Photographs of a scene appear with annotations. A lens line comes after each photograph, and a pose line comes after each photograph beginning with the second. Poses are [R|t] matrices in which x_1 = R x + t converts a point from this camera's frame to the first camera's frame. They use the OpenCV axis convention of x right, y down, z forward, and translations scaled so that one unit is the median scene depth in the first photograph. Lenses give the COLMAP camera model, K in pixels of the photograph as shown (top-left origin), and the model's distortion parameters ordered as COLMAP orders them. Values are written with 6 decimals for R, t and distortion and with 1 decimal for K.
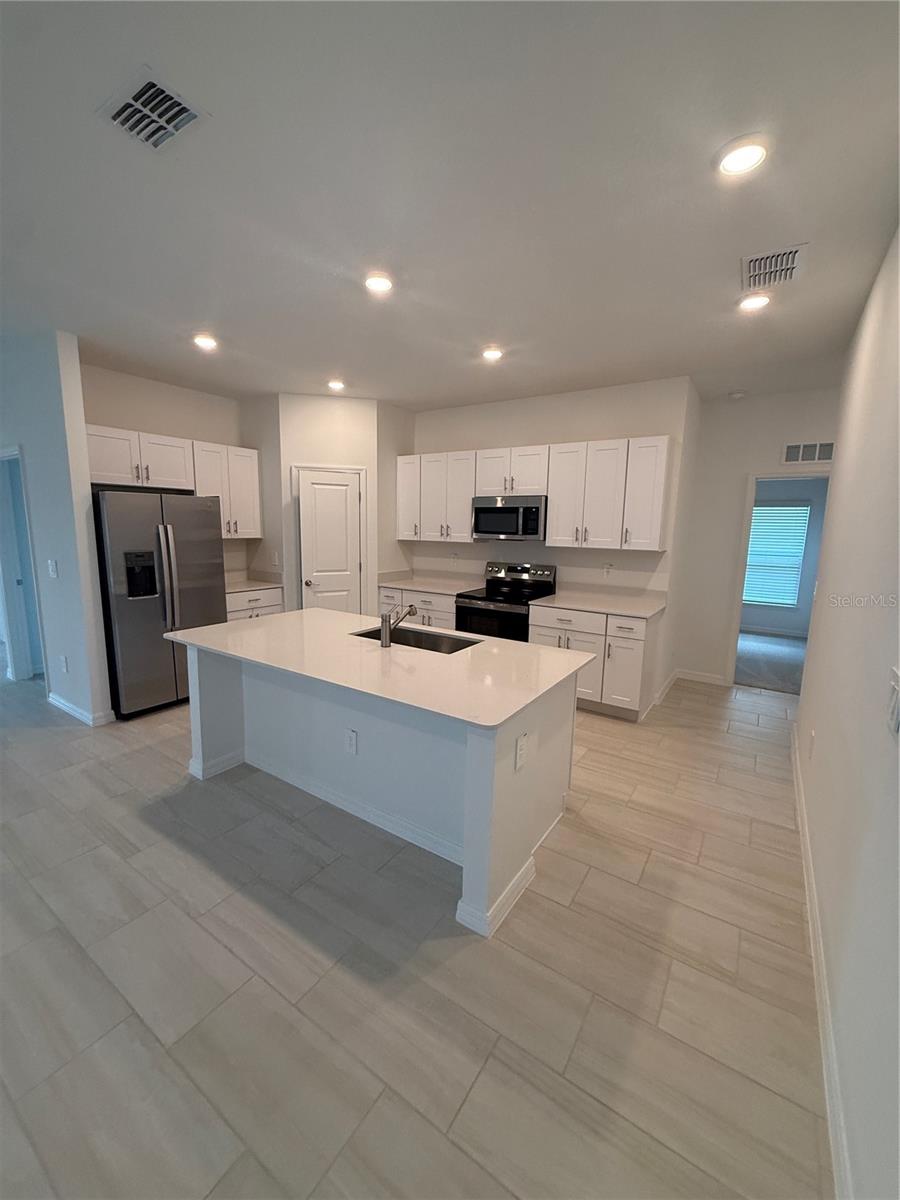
lens RADIAL K [[480.3, 0, 451.4], [0, 480.3, 595.8], [0, 0, 1]] dist [-0.004649, -0.000297]
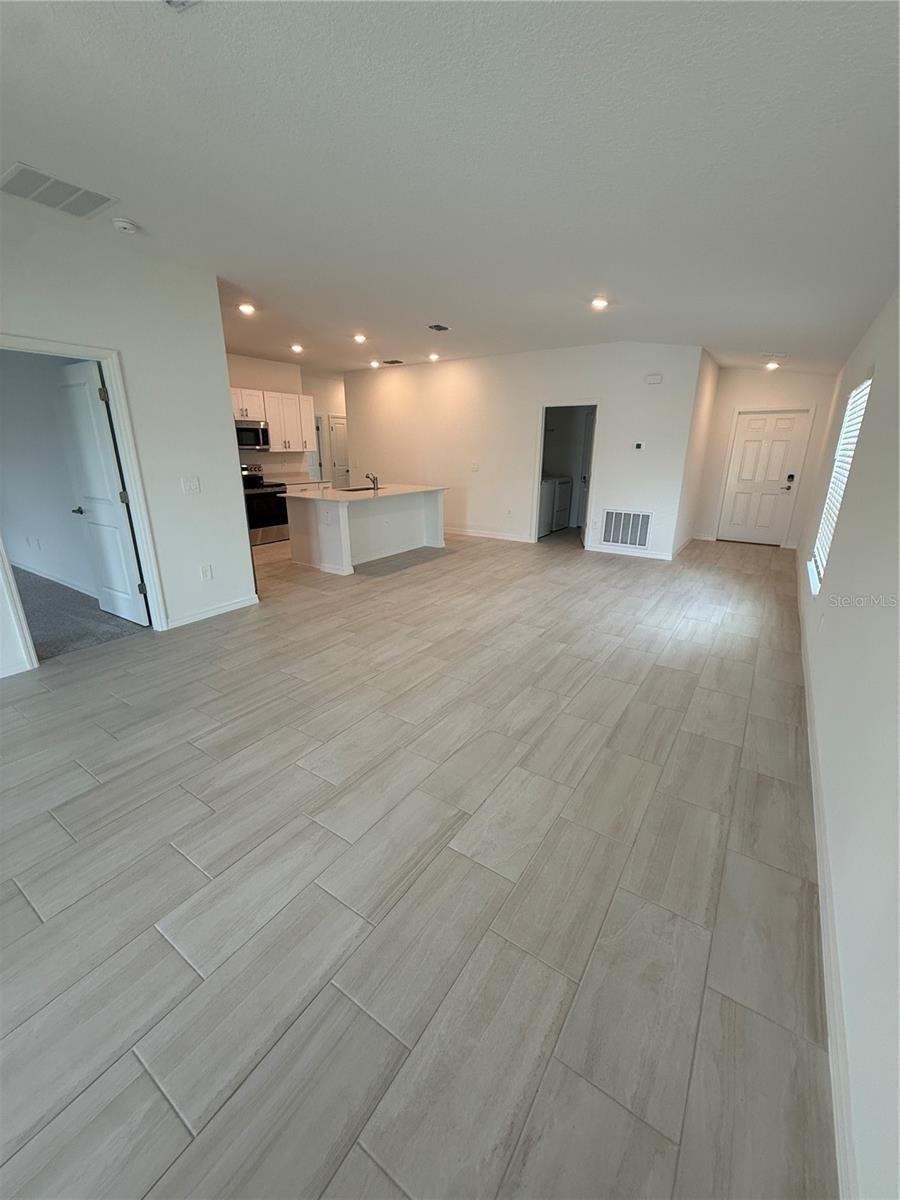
lens RADIAL K [[480.3, 0, 445.7], [0, 480.3, 591.2], [0, 0, 1]] dist [-0.004649, -0.000297]
pose [[0.009038, -0.309525, 0.950848, -1.913261], [0.146643, 0.941017, 0.304930, -0.076724], [-0.989148, 0.136679, 0.053894, 0.406382]]
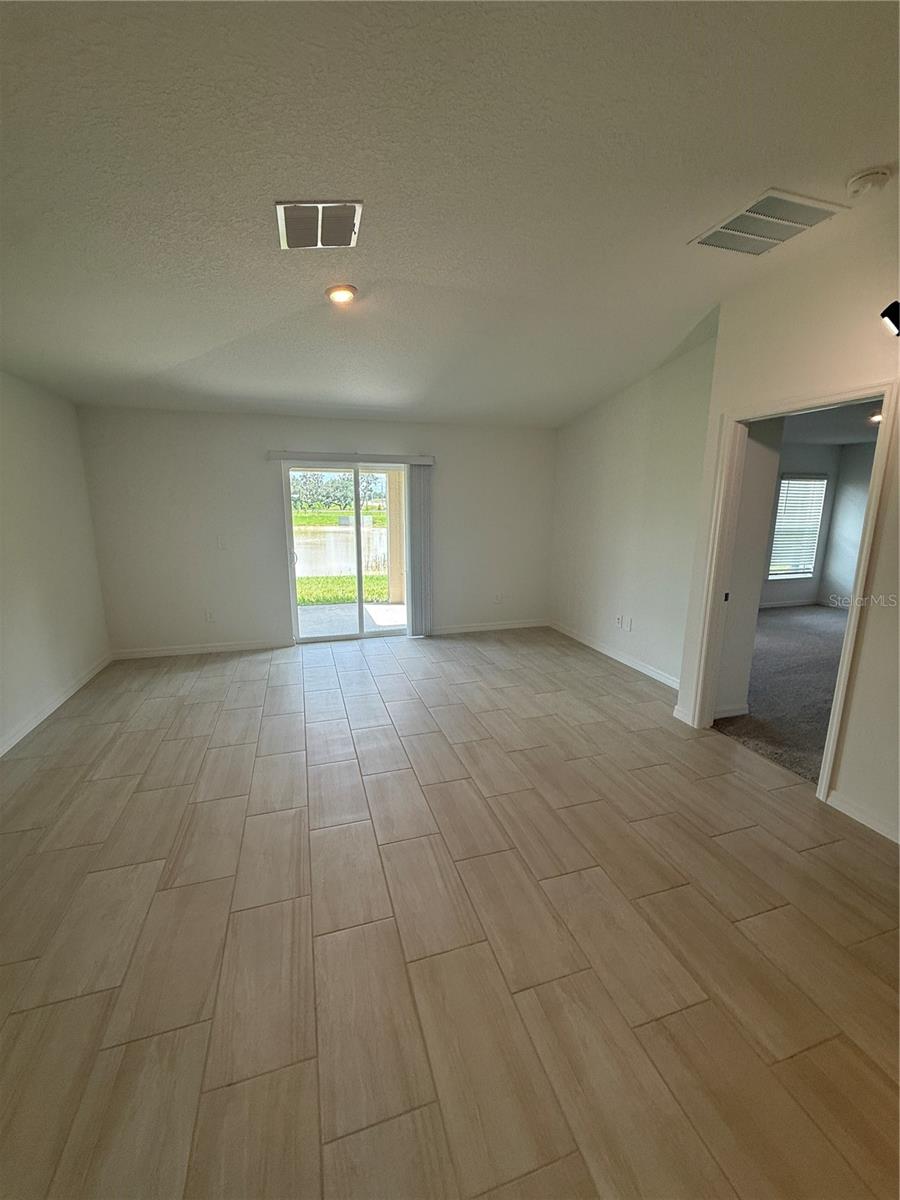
lens RADIAL K [[480.3, 0, 450.2], [0, 480.3, 601.1], [0, 0, 1]] dist [-0.004649, -0.000297]
pose [[0.781688, 0.111018, -0.613709, -0.949109], [-0.084316, 0.993807, 0.072383, -0.045989], [0.617944, -0.004835, 0.786207, 0.233512]]
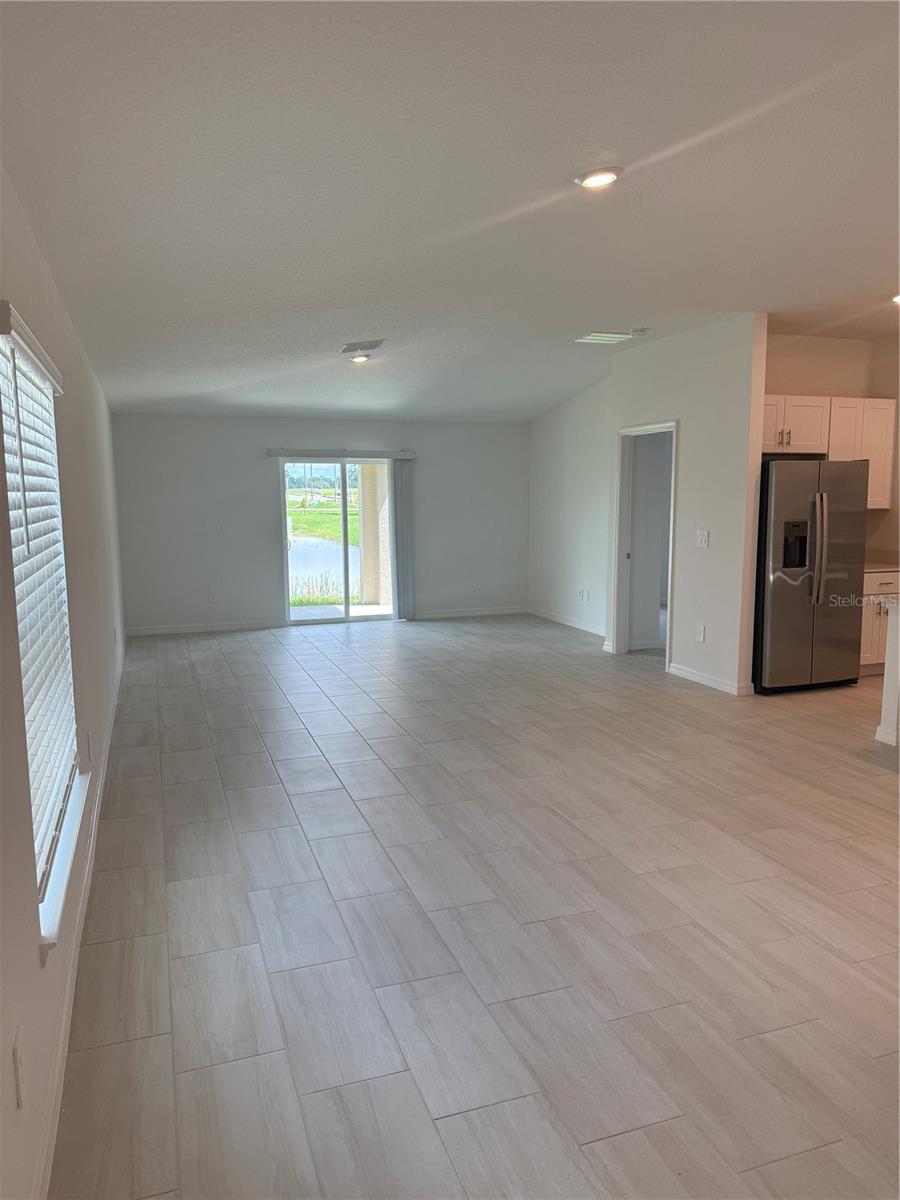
lens RADIAL K [[832.0, 0, 447.0], [0, 832.0, 605.0], [0, 0, 1]] dist [0.010460, -0.004893]
pose [[0.800890, 0.056038, -0.596184, -0.199069], [-0.069552, 0.997578, 0.000334, 0.122027], [0.594759, 0.041199, 0.802848, -0.741504]]
